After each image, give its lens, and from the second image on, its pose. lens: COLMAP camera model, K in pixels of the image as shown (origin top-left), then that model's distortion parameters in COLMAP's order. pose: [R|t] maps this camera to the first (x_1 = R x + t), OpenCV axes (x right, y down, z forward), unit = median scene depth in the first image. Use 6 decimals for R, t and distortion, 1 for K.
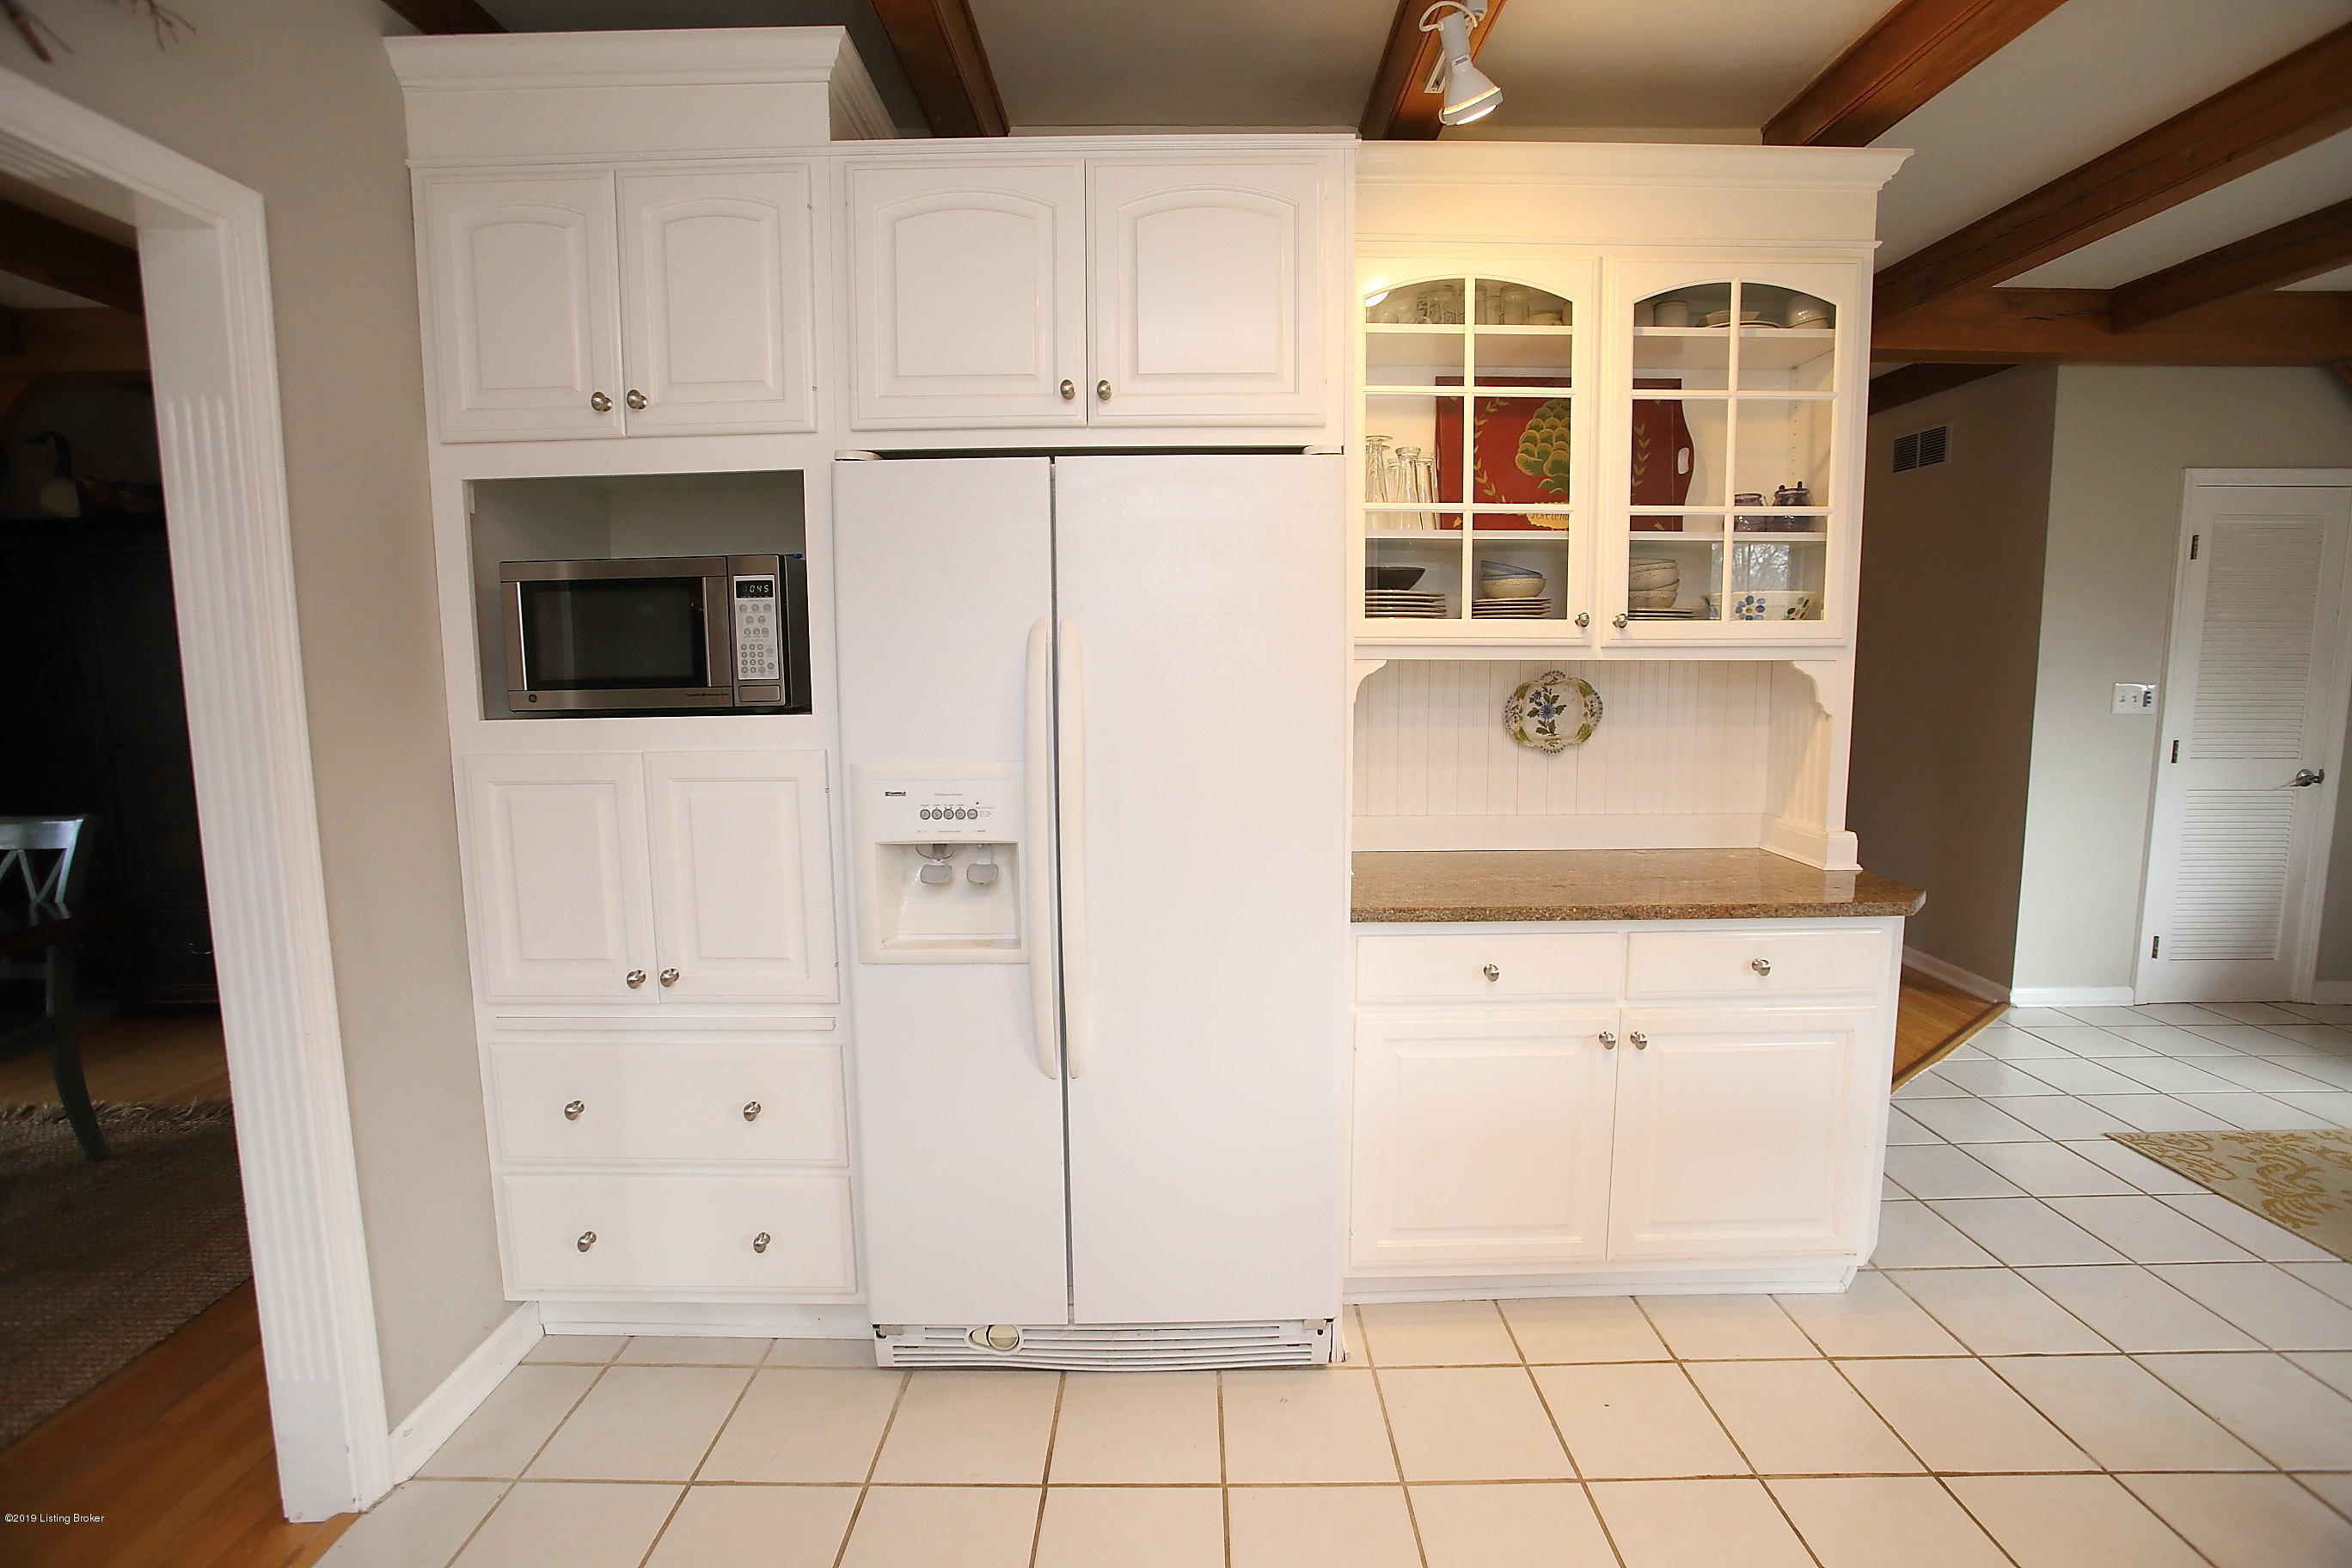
lens RADIAL K [[1066.1, 0, 1173.9], [0, 1066.1, 772.3], [0, 0, 1]] dist [-0.056615, 0.017778]
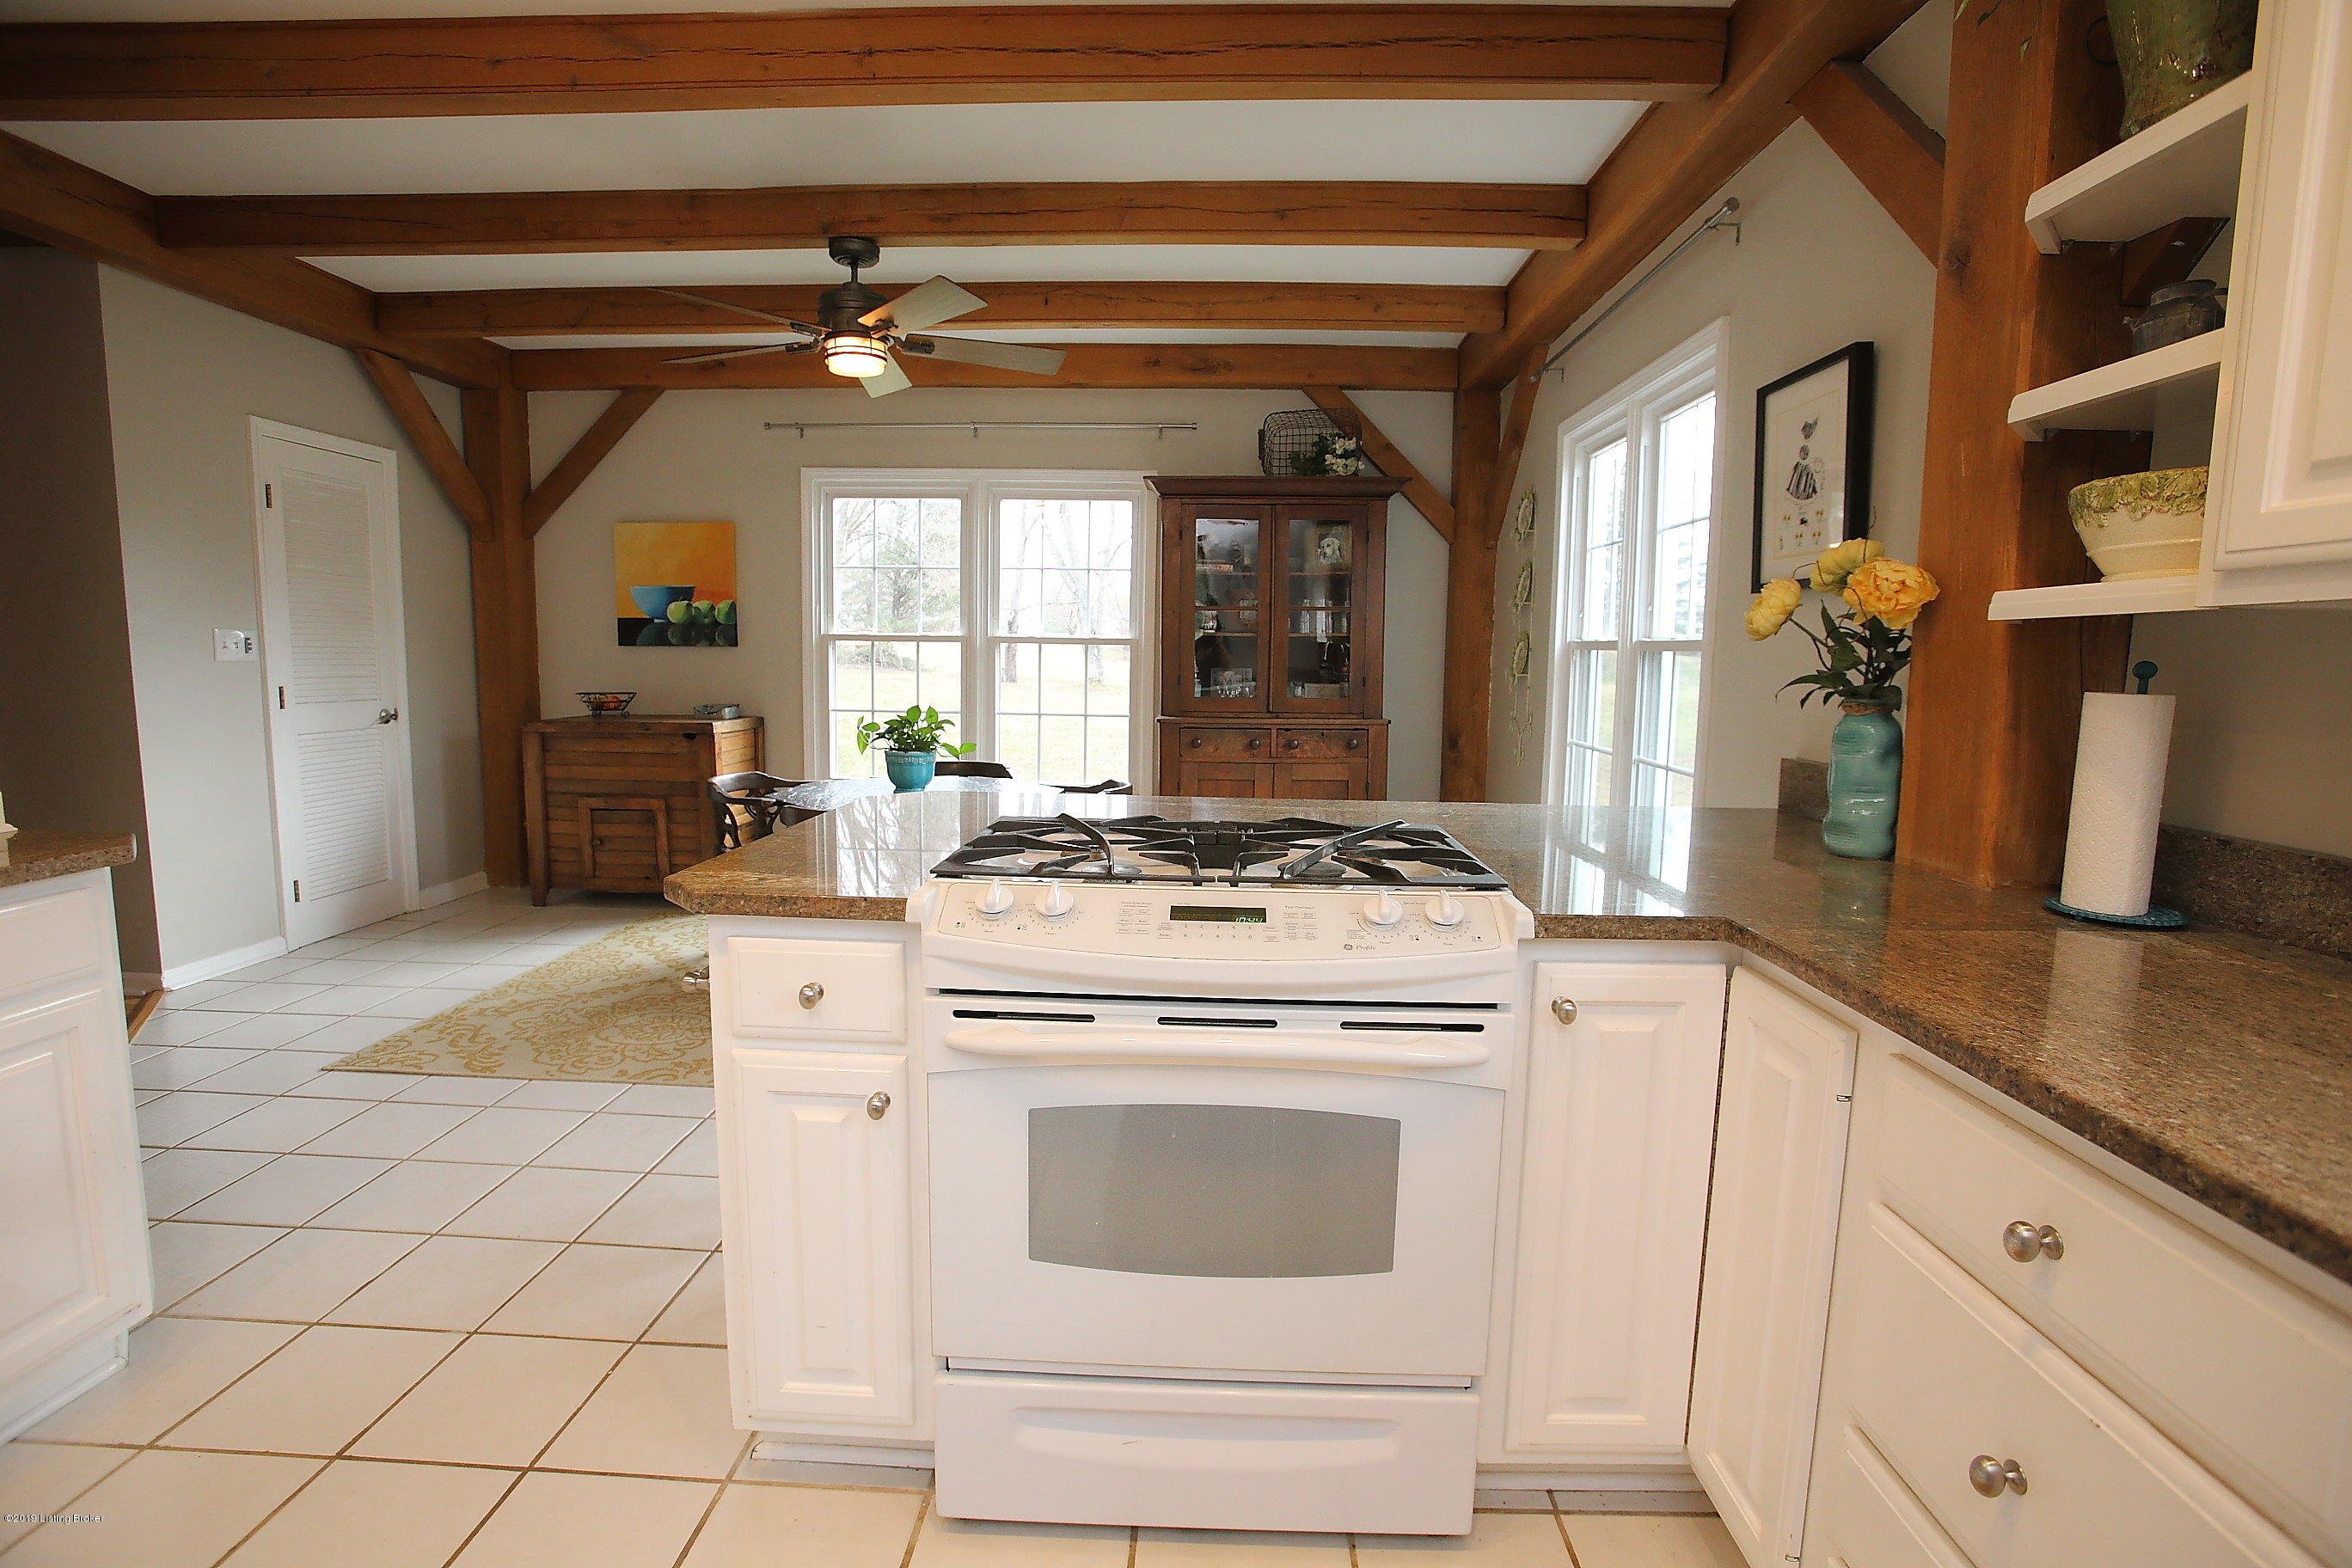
lens RADIAL K [[1066.1, 0, 1173.9], [0, 1066.1, 772.3], [0, 0, 1]] dist [-0.056615, 0.017778]
pose [[0.024738, -0.102722, 0.994402, -0.034985], [0.098577, 0.990110, 0.099827, 0.047273], [-0.994822, 0.095556, 0.034619, 0.110973]]
